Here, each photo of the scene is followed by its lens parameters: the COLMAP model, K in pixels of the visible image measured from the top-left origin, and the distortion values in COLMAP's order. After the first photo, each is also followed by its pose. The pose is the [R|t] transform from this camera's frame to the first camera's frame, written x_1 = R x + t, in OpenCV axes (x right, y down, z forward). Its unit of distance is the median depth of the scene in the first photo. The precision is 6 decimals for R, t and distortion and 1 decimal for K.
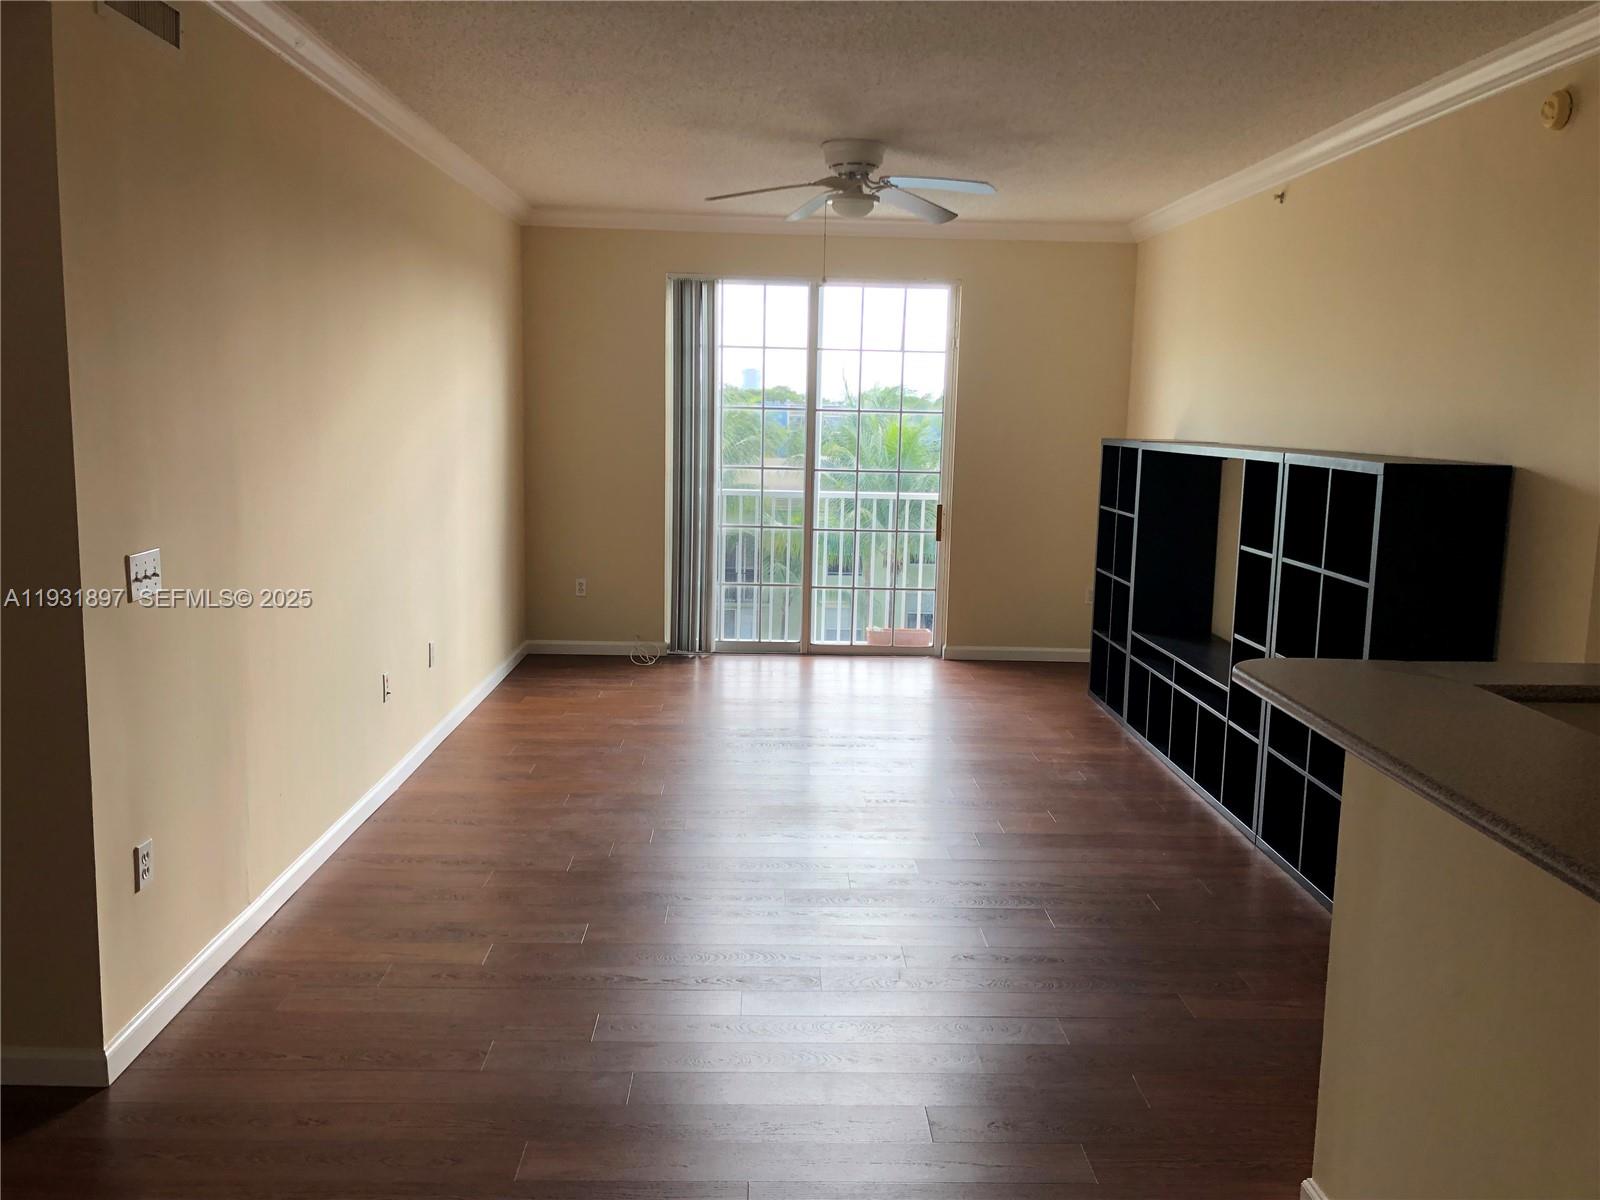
lens RADIAL K [[1321.6, 0, 798.5], [0, 1321.6, 582.6], [0, 0, 1]] dist [0.042132, -0.036697]
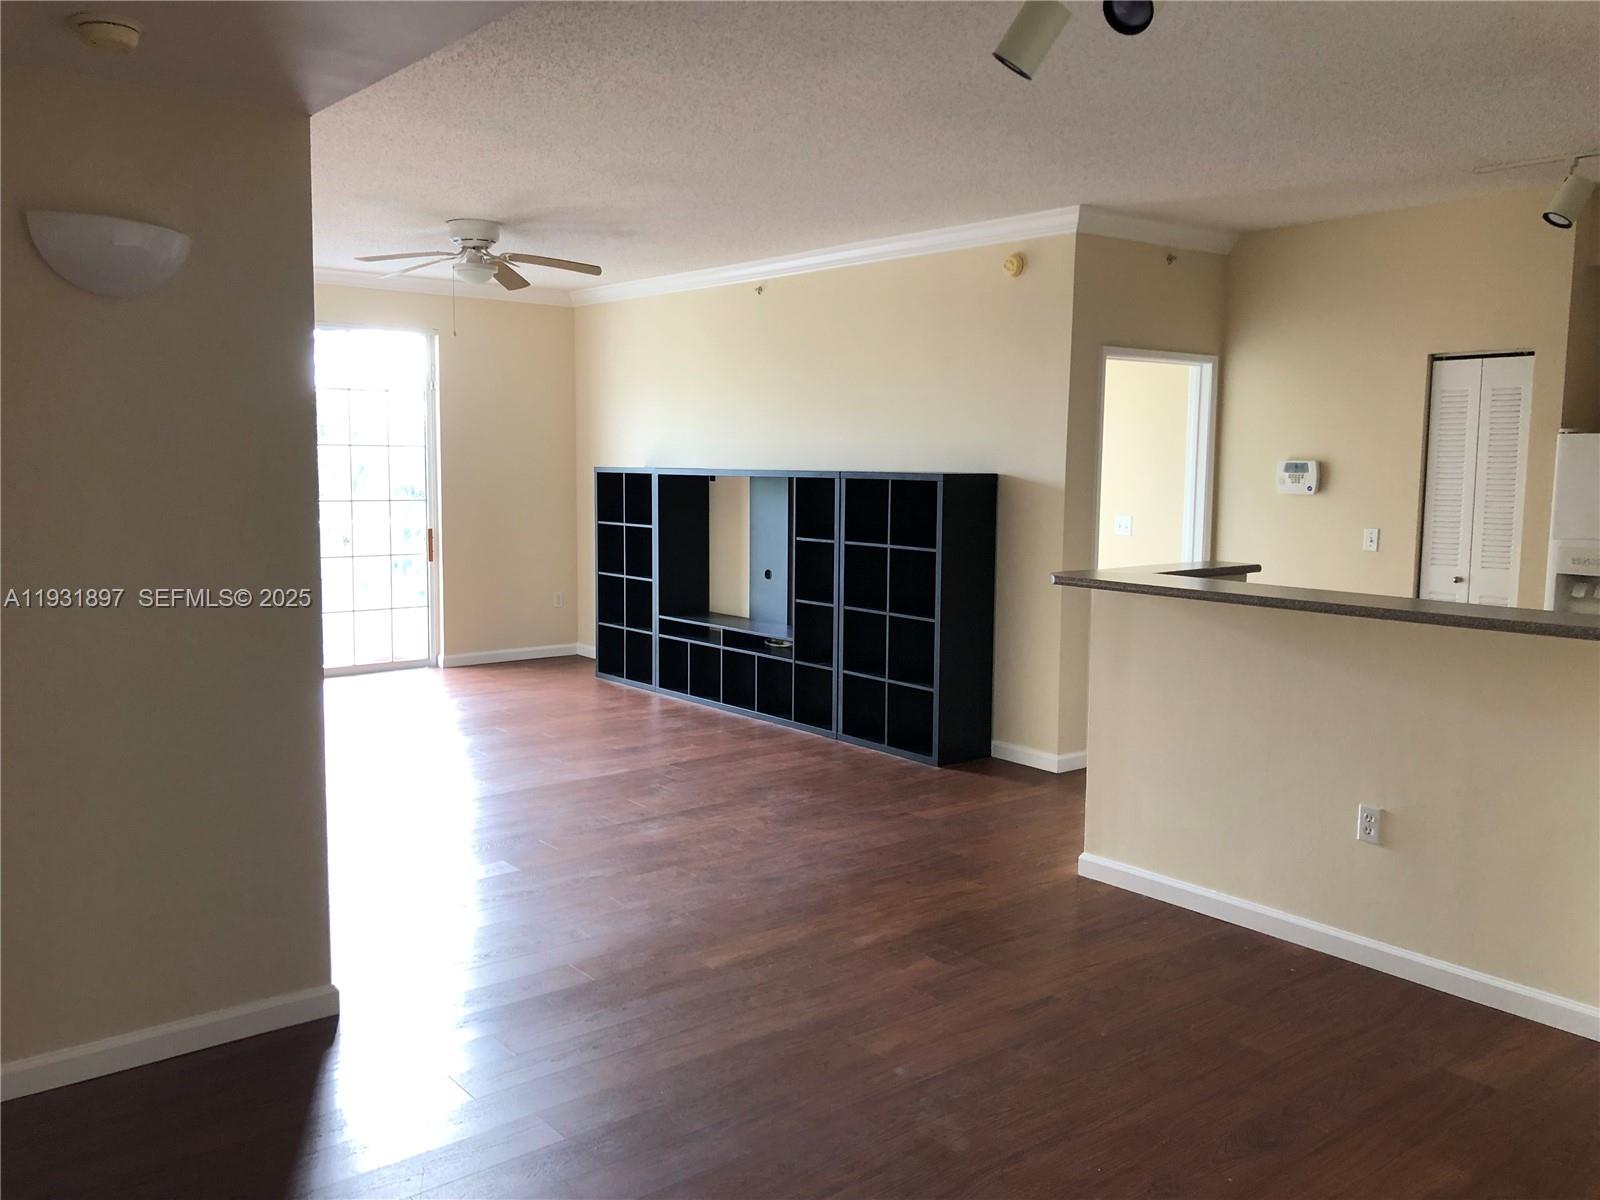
lens RADIAL K [[1321.6, 0, 796.4], [0, 1321.6, 608.3], [0, 0, 1]] dist [0.042132, -0.036697]
pose [[0.788719, -0.084016, 0.608986, -0.420204], [0.089682, 0.995744, 0.021223, 0.014023], [-0.608177, 0.037876, 0.792897, -0.095737]]
